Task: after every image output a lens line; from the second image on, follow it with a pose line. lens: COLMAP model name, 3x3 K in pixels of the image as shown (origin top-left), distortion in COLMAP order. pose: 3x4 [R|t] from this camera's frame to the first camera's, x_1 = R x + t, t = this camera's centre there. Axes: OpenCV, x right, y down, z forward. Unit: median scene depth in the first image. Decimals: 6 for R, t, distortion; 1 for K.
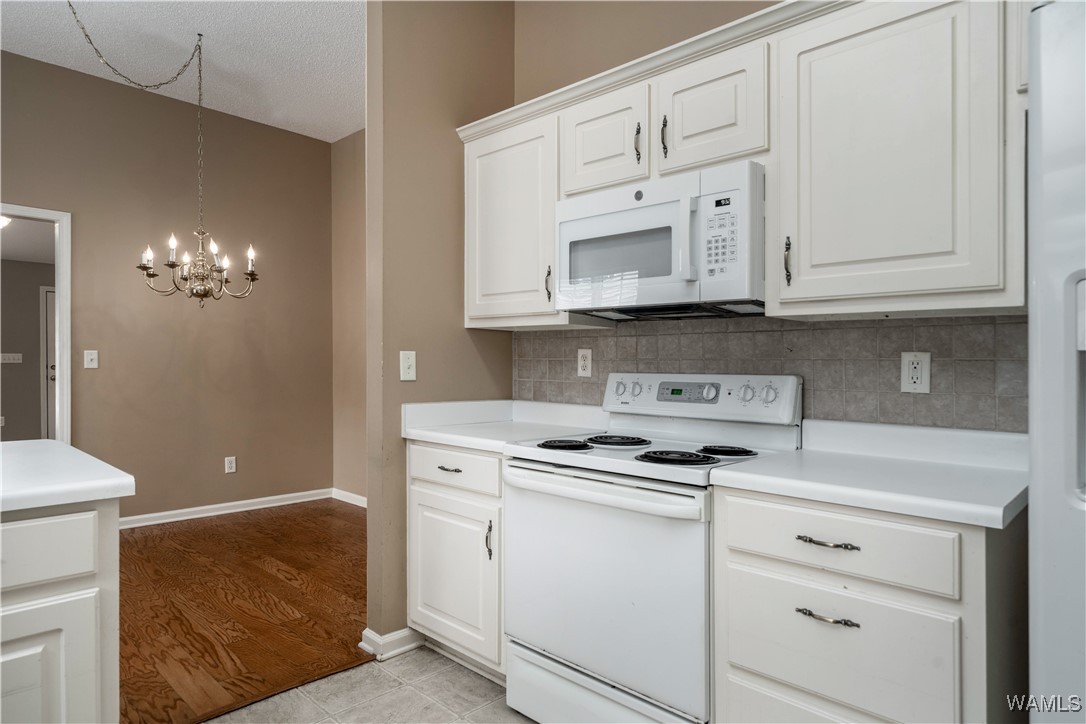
lens RADIAL K [[630.0, 0, 539.0], [0, 630.0, 367.7], [0, 0, 1]] dist [0.015235, -0.005064]
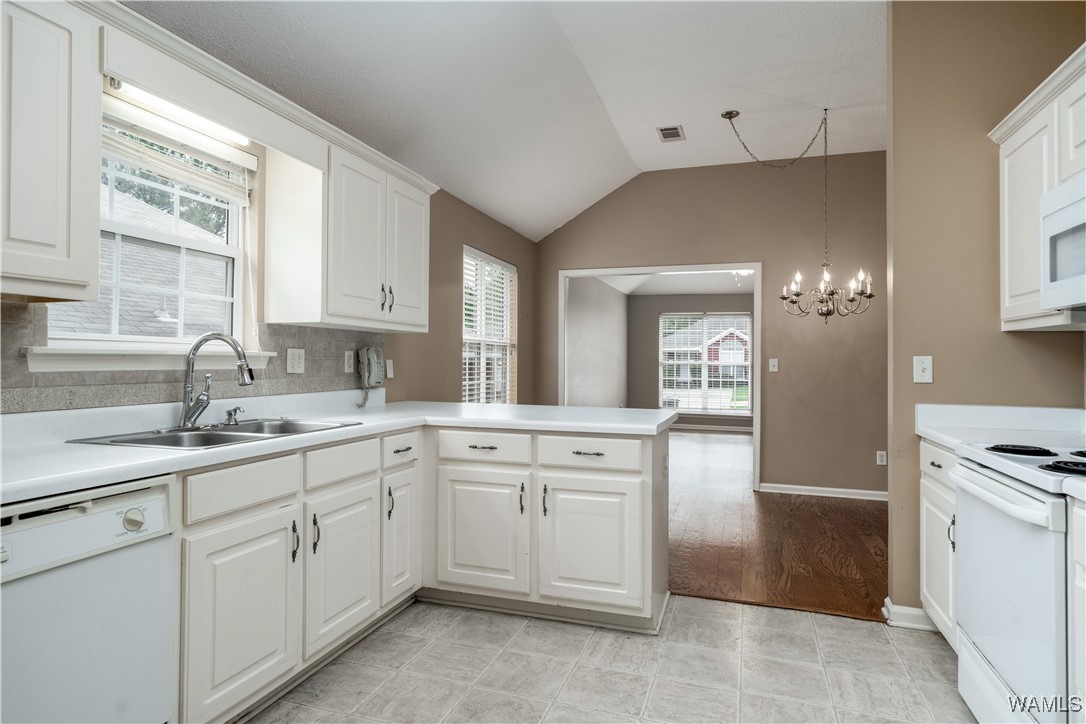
lens RADIAL K [[630.0, 0, 542.6], [0, 630.0, 356.0], [0, 0, 1]] dist [0.015235, -0.005064]
pose [[0.434273, -0.017370, -0.900614, 0.451582], [-0.007462, 0.999710, -0.022879, 0.003165], [0.900751, 0.016656, 0.434017, -0.068948]]
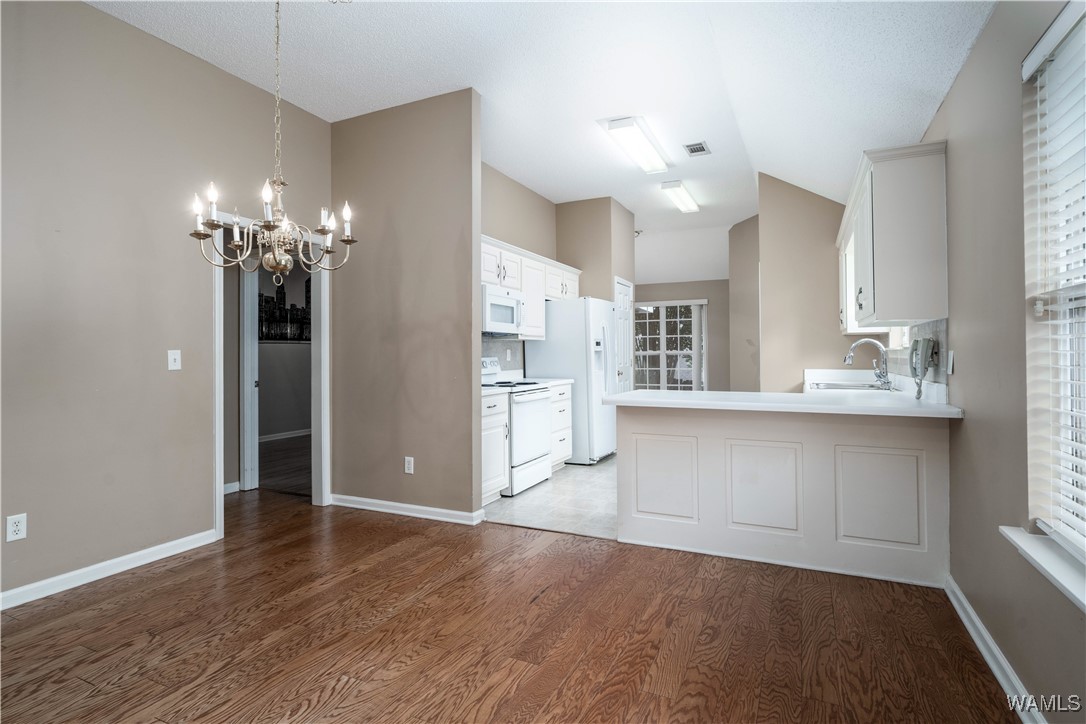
lens RADIAL K [[545.6, 0, 546.5], [0, 545.6, 363.2], [0, 0, 1]] dist [0.003260, 0.001164]
pose [[-0.322470, -0.028154, 0.946161, -1.522423], [0.006978, 0.999460, 0.032118, -0.028532], [-0.946554, 0.016959, -0.322100, 1.143970]]
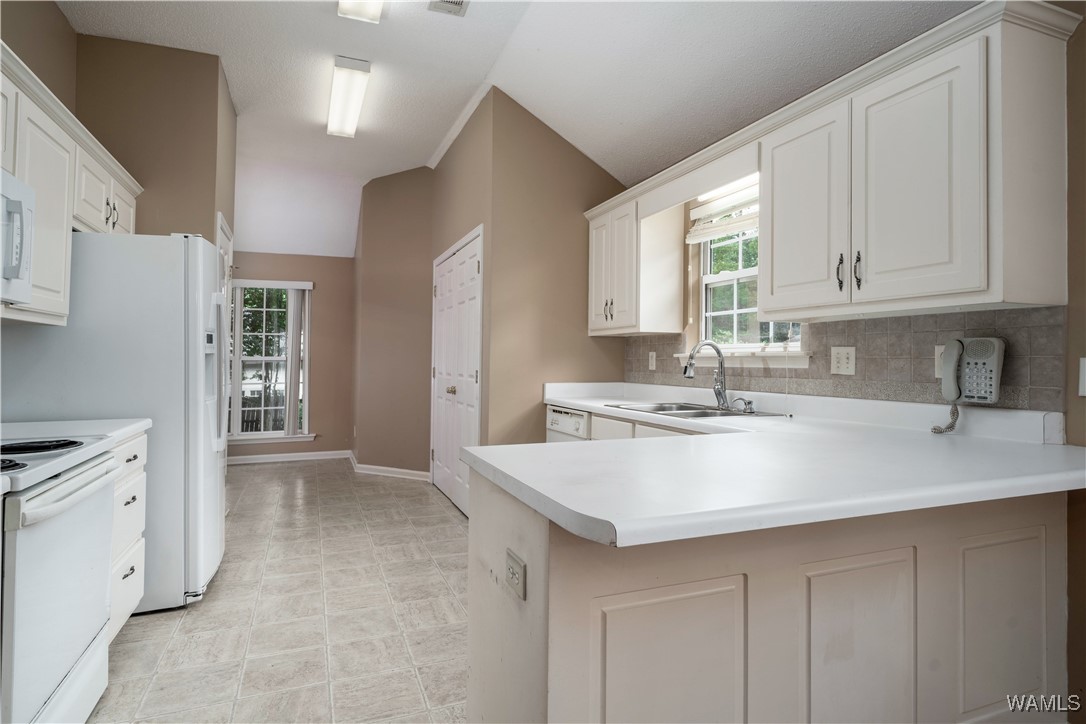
lens RADIAL K [[585.4, 0, 552.0], [0, 585.4, 331.5], [0, 0, 1]] dist [-0.013235, -0.000396]
pose [[-0.918114, 0.004522, 0.396291, -0.638445], [-0.011544, 0.999206, -0.038145, -0.015234], [-0.396148, -0.039596, -0.917332, 1.008182]]
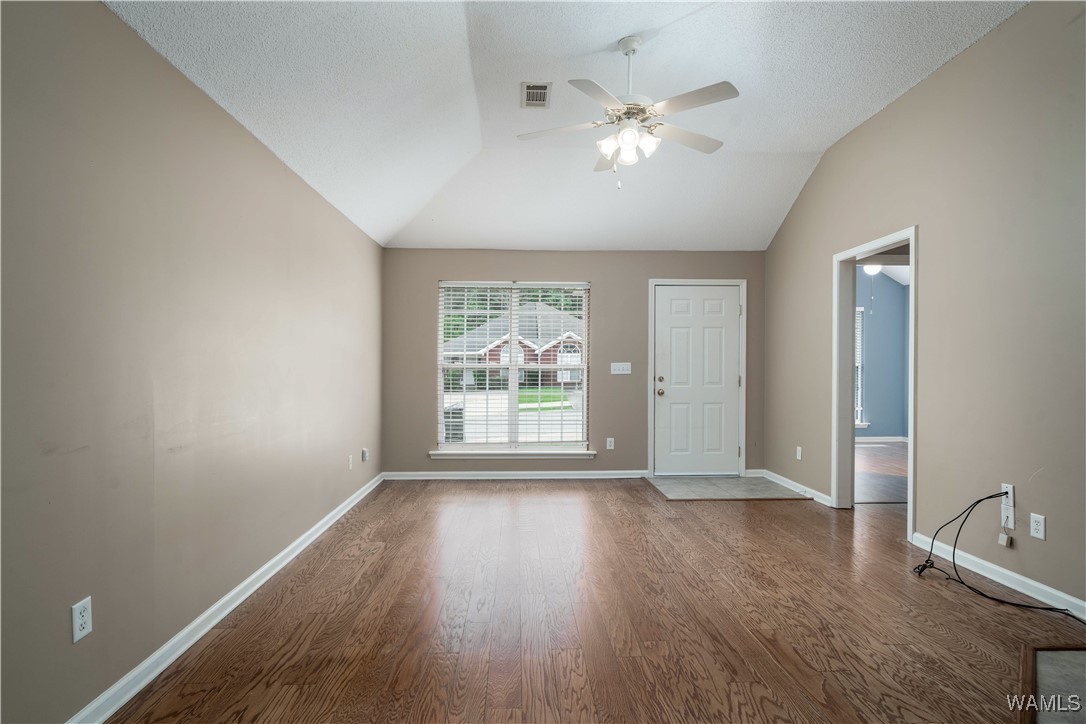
lens RADIAL K [[545.6, 0, 535.3], [0, 545.6, 361.6], [0, 0, 1]] dist [0.003260, 0.001164]
pose [[0.717465, -0.017485, -0.696375, -1.123474], [0.003711, 0.999767, -0.021278, -0.024490], [0.696585, 0.012682, 0.717362, 1.111418]]
